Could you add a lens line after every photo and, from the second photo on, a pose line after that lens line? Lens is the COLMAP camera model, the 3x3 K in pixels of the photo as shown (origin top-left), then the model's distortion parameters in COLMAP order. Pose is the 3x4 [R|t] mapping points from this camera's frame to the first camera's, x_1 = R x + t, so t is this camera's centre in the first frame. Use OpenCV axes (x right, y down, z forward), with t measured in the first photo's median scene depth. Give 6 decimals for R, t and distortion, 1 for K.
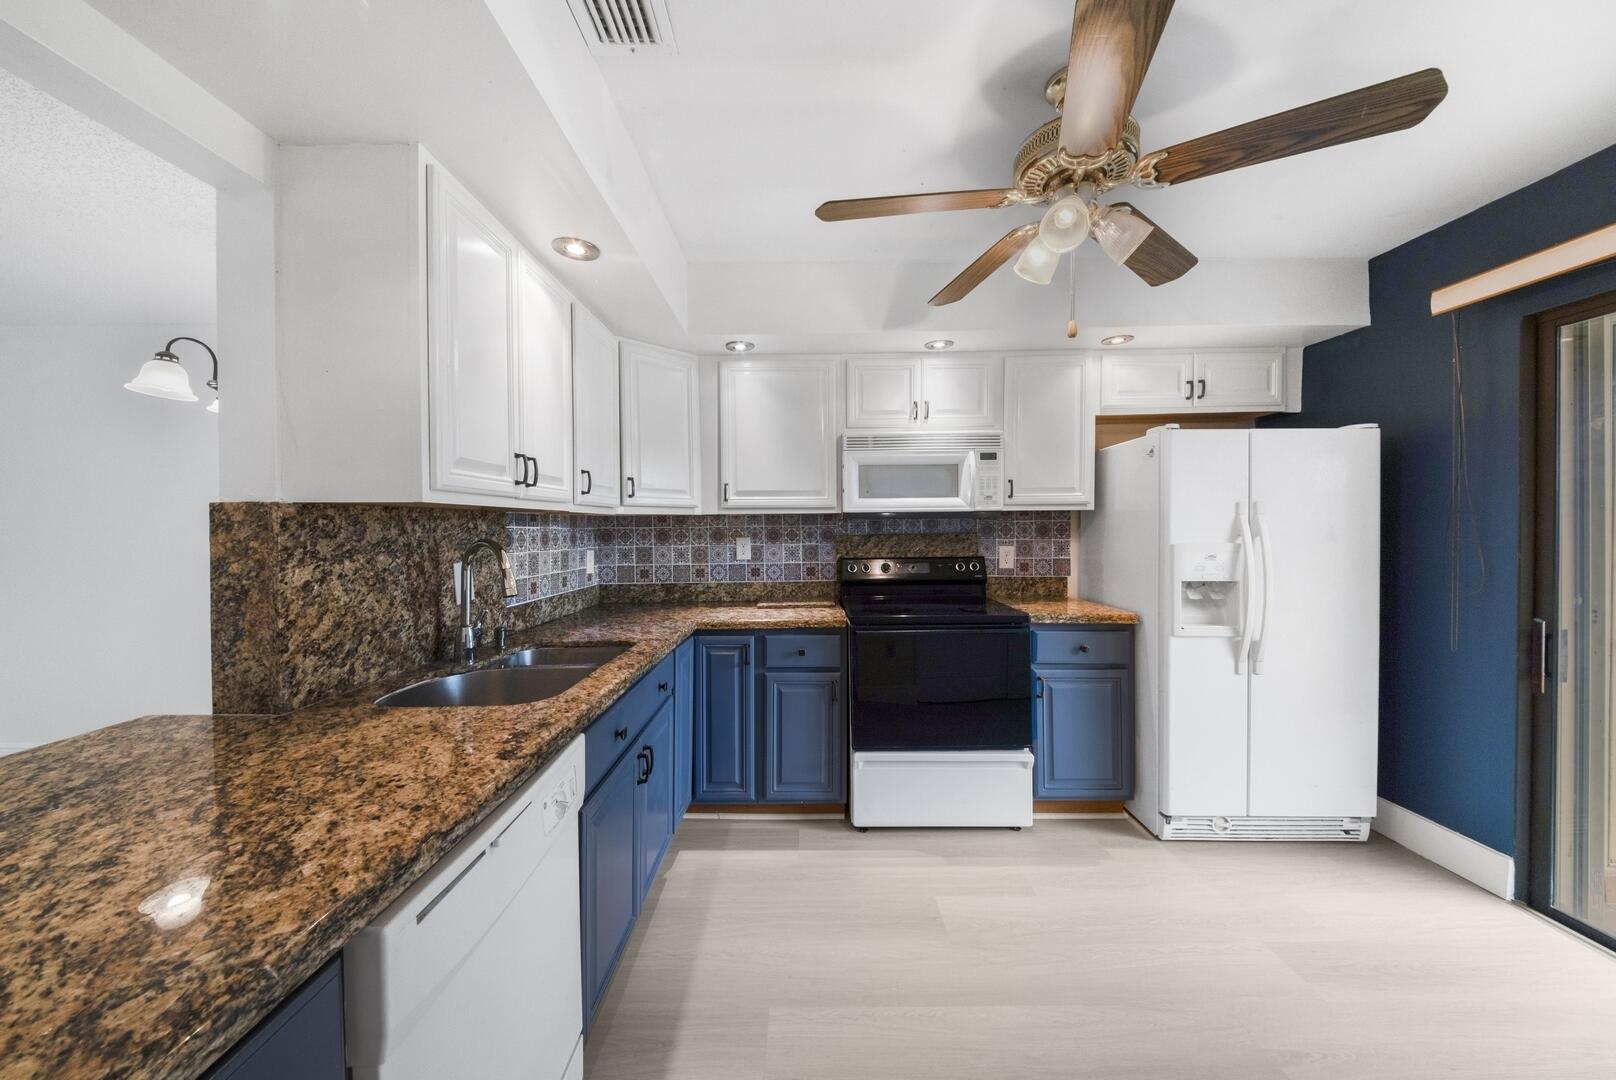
lens RADIAL K [[579.4, 0, 814.1], [0, 579.4, 529.6], [0, 0, 1]] dist [0.003770, -0.004090]
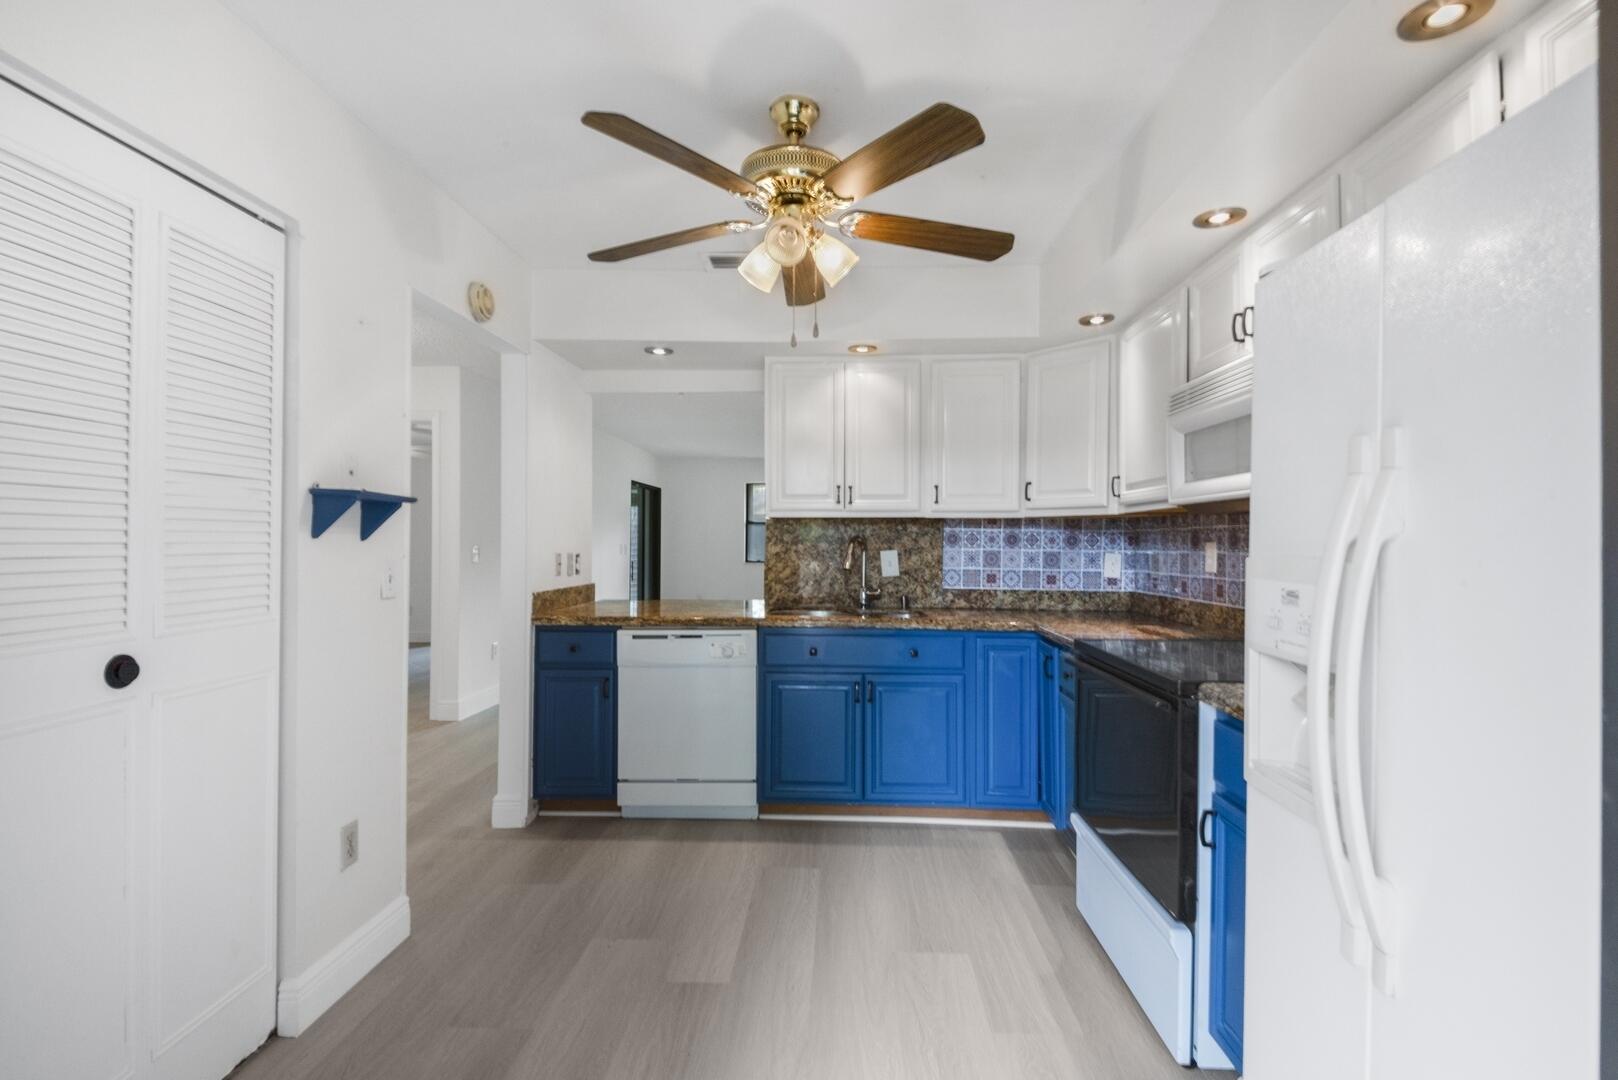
lens RADIAL K [[747.9, 0, 806.5], [0, 747.9, 529.1], [0, 0, 1]] dist [0.013833, 0.000450]
pose [[-0.056434, -0.008892, -0.998367, 1.116155], [-0.009456, 0.999920, -0.008372, 0.011936], [0.998362, 0.008968, -0.056513, 0.682729]]
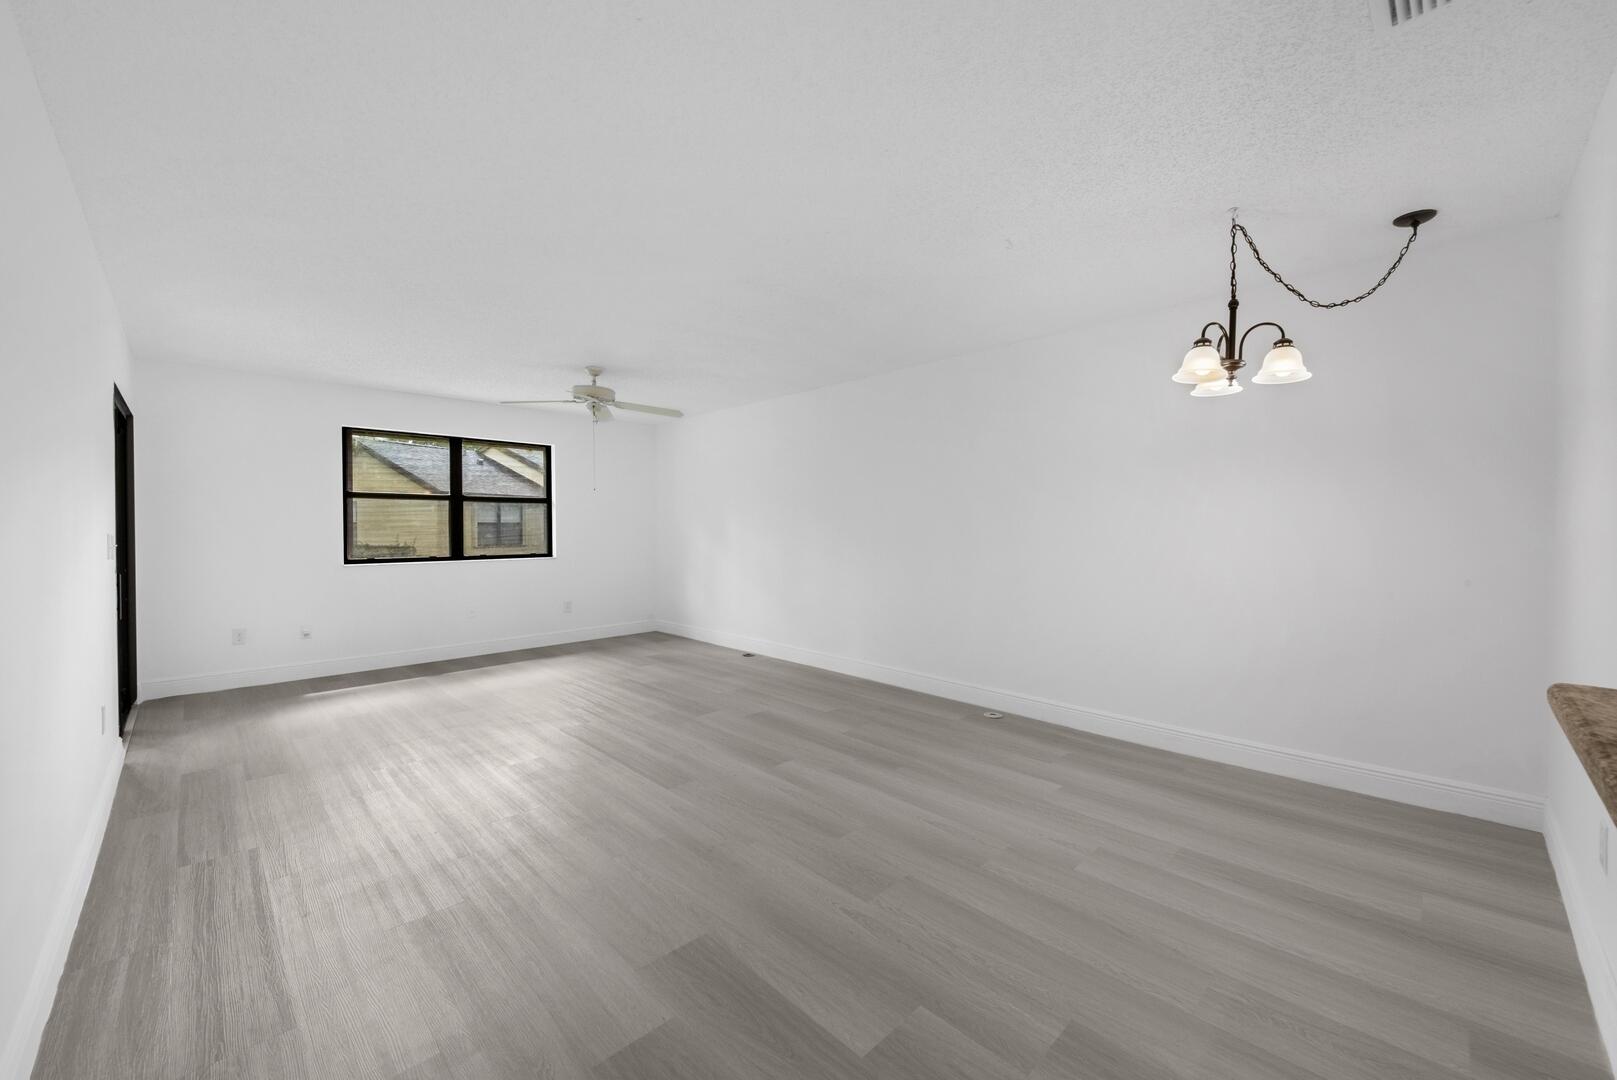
lens RADIAL K [[627.5, 0, 806.3], [0, 627.5, 522.4], [0, 0, 1]] dist [0.000931, -0.000209]
pose [[0.703296, 0.004627, -0.710882, -0.635563], [-0.007507, 0.999971, -0.000918, 0.025350], [0.710857, 0.005983, 0.703311, -0.297007]]
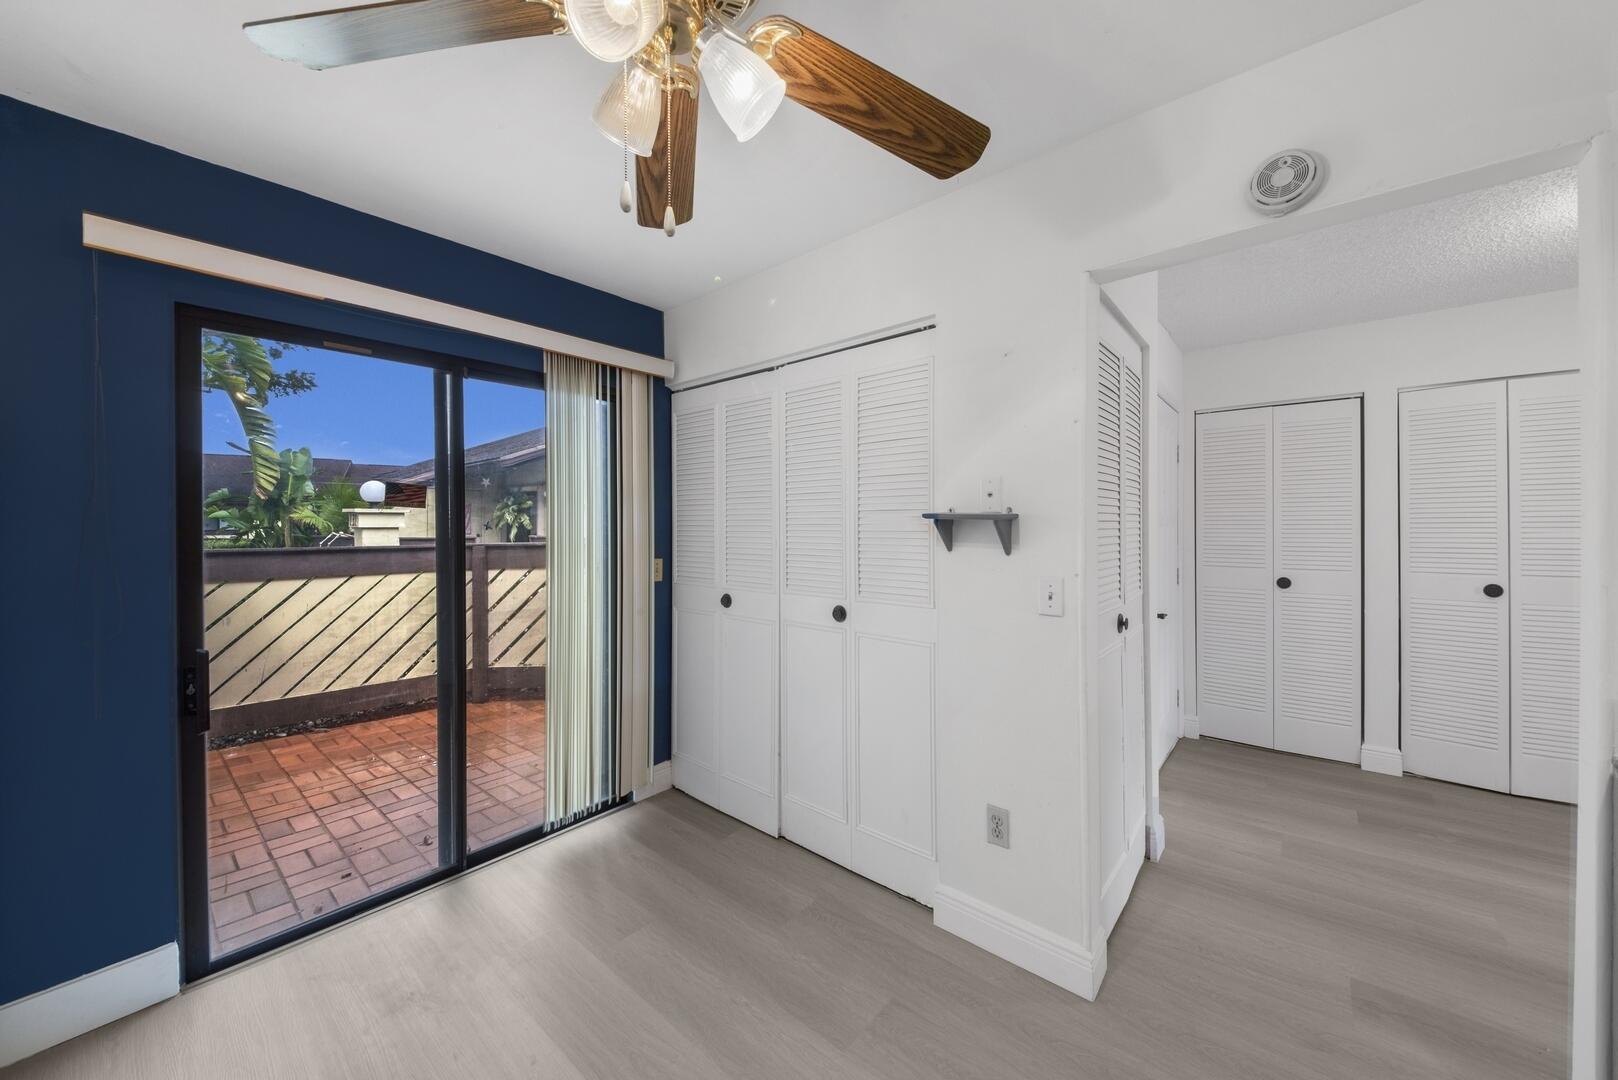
lens RADIAL K [[580.1, 0, 800.7], [0, 580.1, 524.5], [0, 0, 1]] dist [0.003770, -0.004090]
pose [[-0.755020, 0.012331, 0.655586, -0.026967], [0.012781, 0.999910, -0.004088, -0.016682], [-0.655577, 0.005293, -0.755110, 0.841615]]
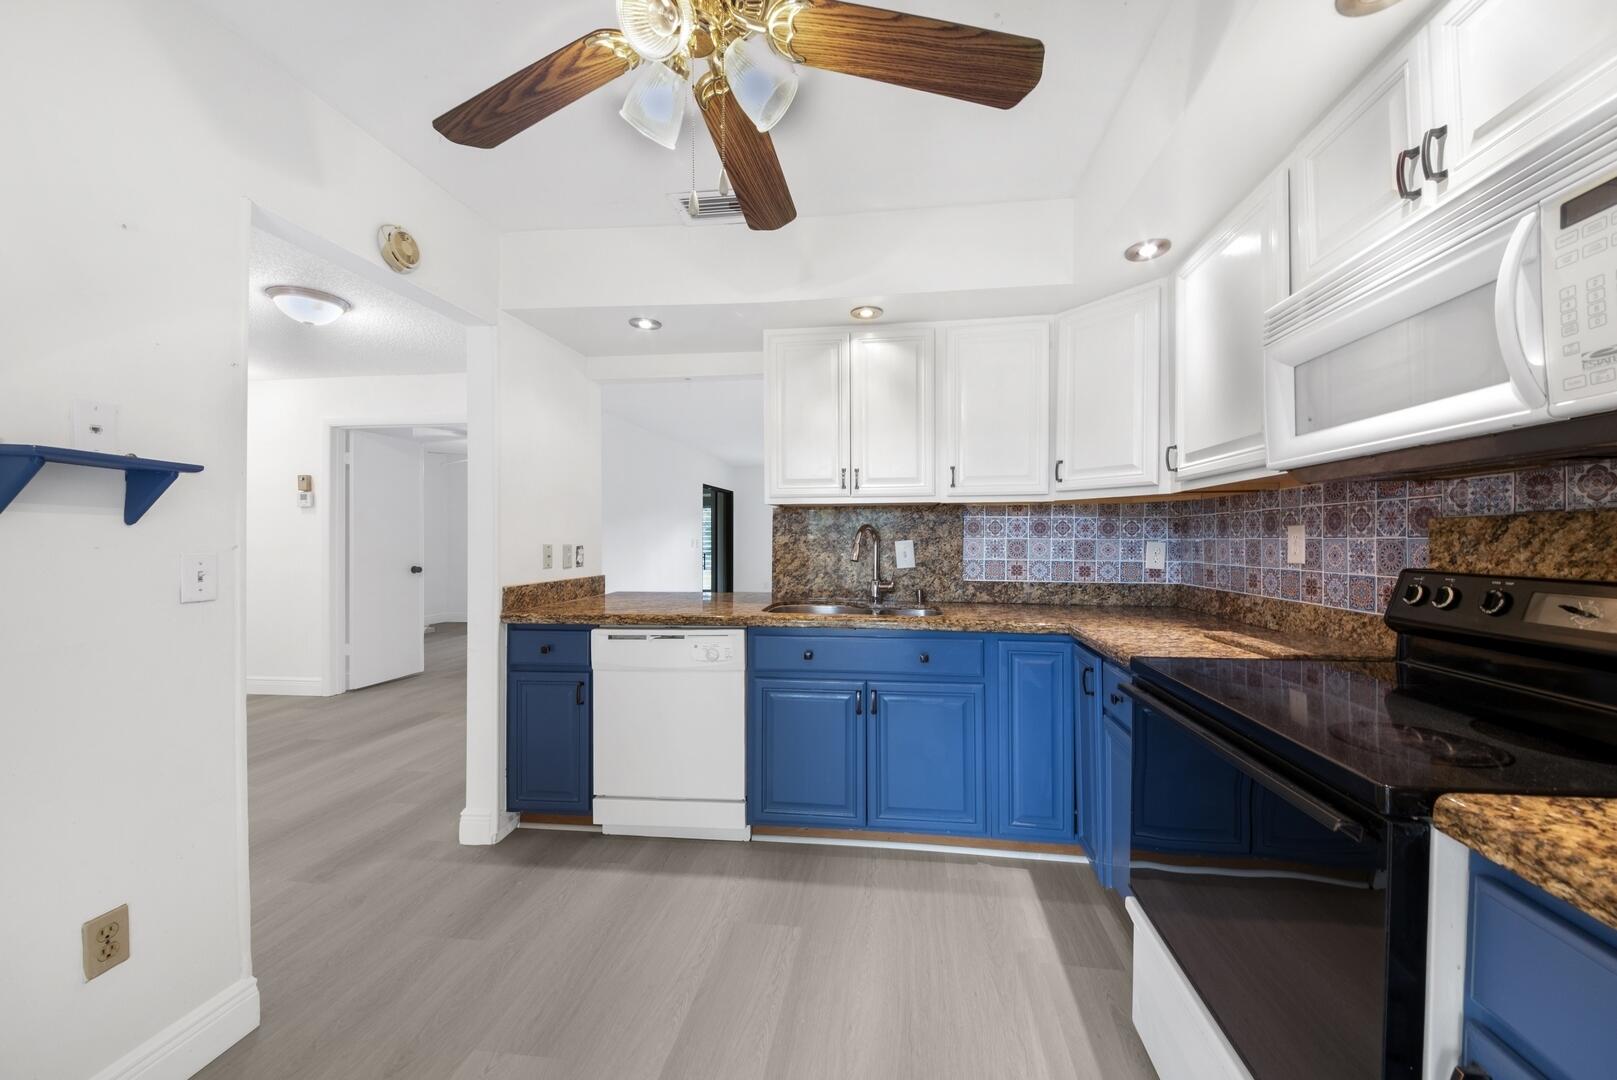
lens RADIAL K [[579.8, 0, 832.6], [0, 579.8, 534.1], [0, 0, 1]] dist [0.003770, -0.004090]
pose [[-0.128919, 0.000971, -0.991655, 0.673942], [-0.002768, 0.999995, 0.001339, 0.028838], [0.991651, 0.002917, -0.128915, 0.774458]]
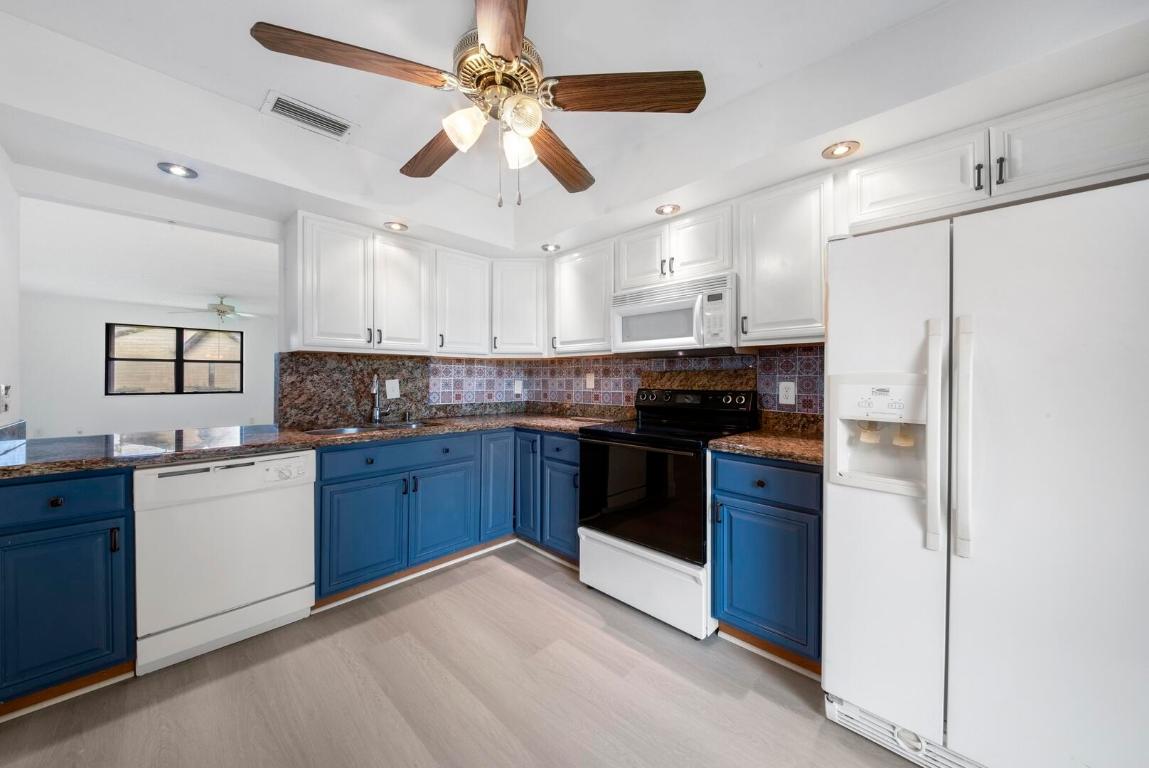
lens RADIAL K [[412.0, 0, 577.0], [0, 412.0, 375.8], [0, 0, 1]] dist [0.003770, -0.004090]
pose [[0.716506, 0.004268, -0.697568, 0.743813], [-0.009834, 0.999944, -0.003983, 0.031095], [0.697511, 0.009713, 0.716508, 0.291524]]
